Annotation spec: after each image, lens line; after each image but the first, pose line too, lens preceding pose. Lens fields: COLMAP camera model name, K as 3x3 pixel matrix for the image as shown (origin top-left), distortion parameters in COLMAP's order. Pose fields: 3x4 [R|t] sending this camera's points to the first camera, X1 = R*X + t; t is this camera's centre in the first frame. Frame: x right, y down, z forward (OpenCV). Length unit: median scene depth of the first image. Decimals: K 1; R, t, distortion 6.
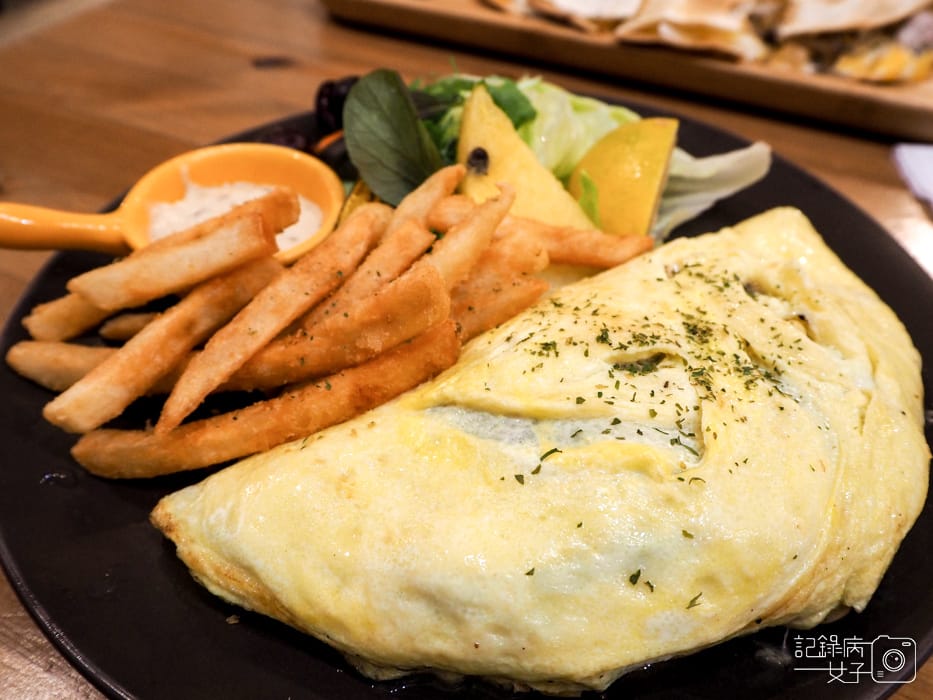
lens RADIAL K [[795.5, 0, 466.5], [0, 795.5, 350.0], [0, 0, 1]] dist [-0.001445, -0.005972]
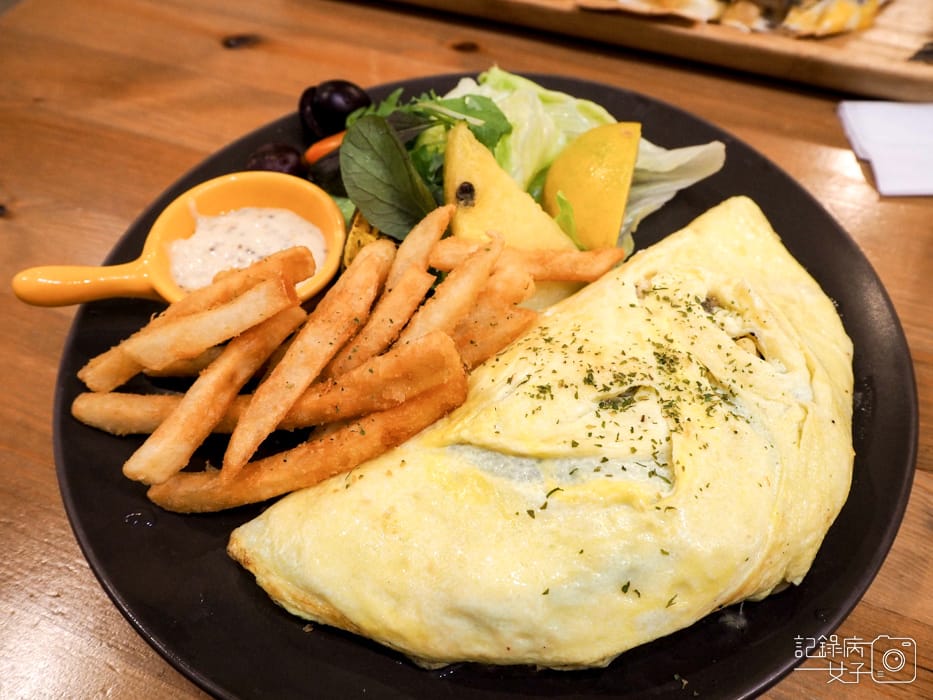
lens RADIAL K [[795.5, 0, 466.5], [0, 795.5, 350.0], [0, 0, 1]] dist [-0.001445, -0.005972]
pose [[0.996364, -0.078573, 0.032938, -0.049080], [0.072170, 0.983846, 0.163822, -0.268301], [-0.045278, -0.160850, 0.985940, -0.170299]]
